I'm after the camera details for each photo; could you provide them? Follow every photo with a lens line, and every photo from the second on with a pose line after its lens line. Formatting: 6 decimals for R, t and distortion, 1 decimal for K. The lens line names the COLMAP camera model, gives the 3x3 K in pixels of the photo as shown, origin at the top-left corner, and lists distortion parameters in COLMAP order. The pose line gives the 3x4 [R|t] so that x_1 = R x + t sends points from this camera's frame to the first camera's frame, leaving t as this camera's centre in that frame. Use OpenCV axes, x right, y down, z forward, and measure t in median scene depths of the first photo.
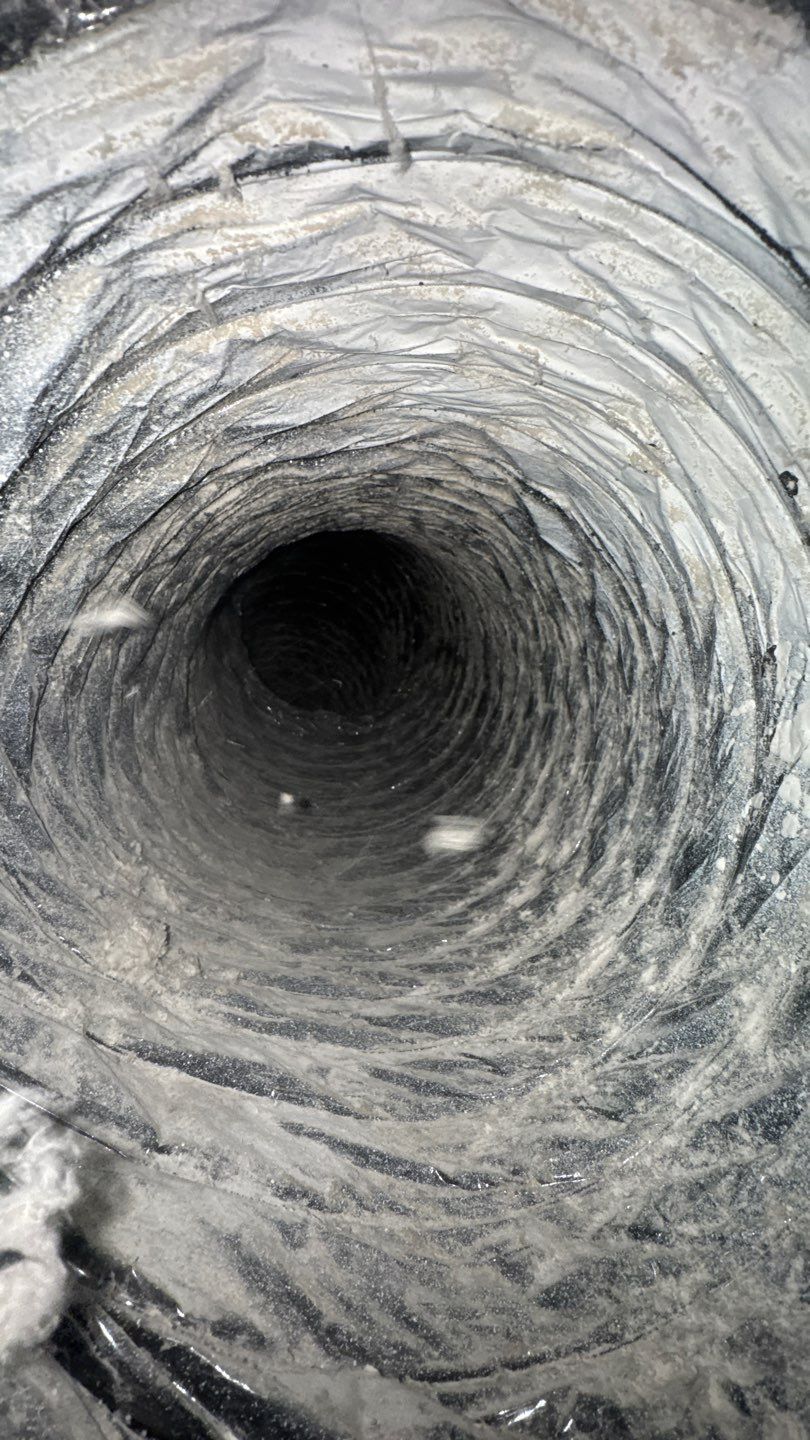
lens RADIAL K [[580.3, 0, 404.6], [0, 580.3, 720.8], [0, 0, 1]] dist [0.001055, -0.000211]
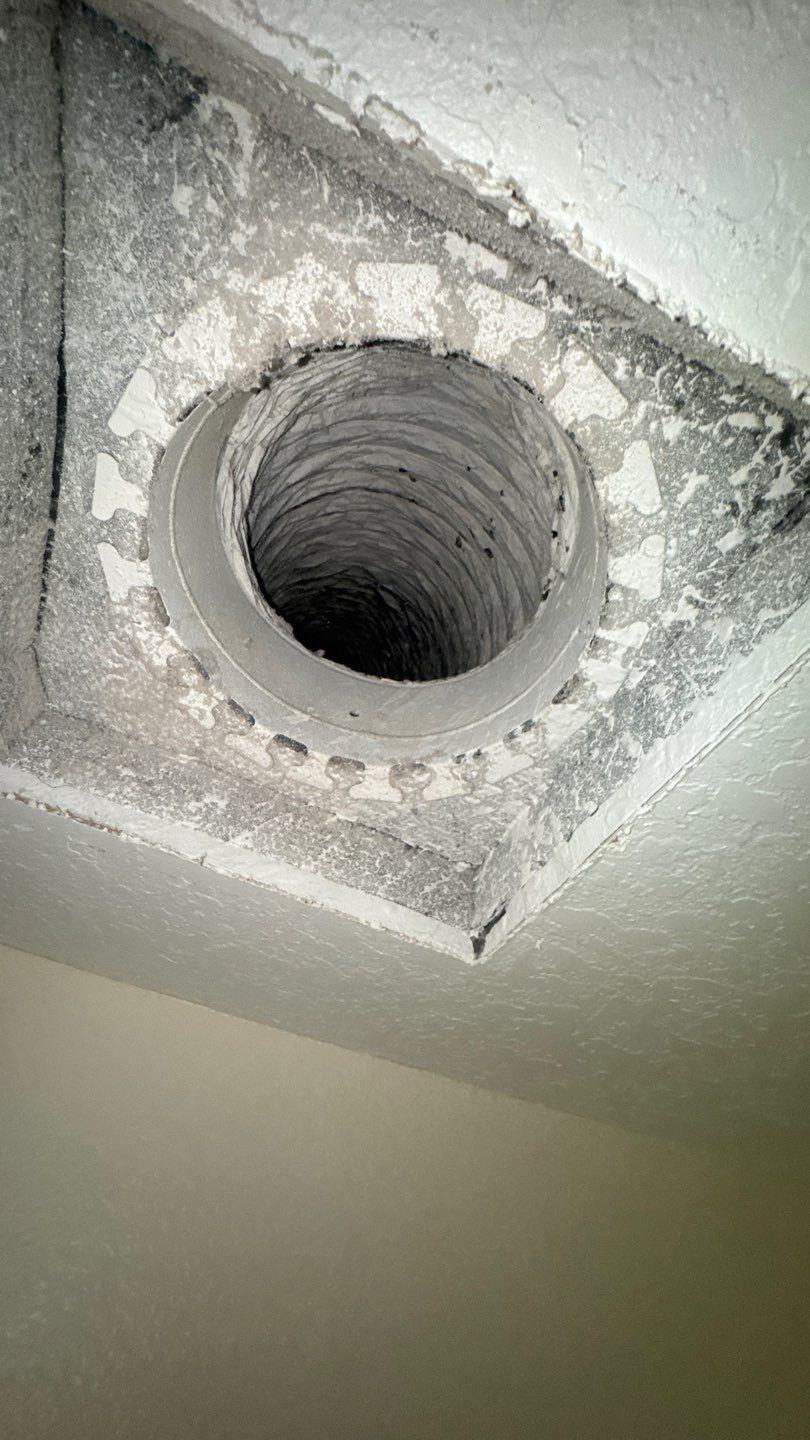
lens RADIAL K [[580.3, 0, 405.9], [0, 580.3, 721.6], [0, 0, 1]] dist [0.001055, -0.000211]
pose [[0.951084, -0.145585, 0.272478, -0.874011], [0.222596, 0.934539, -0.277646, 1.708642], [-0.214220, 0.324717, 0.921232, -2.384369]]
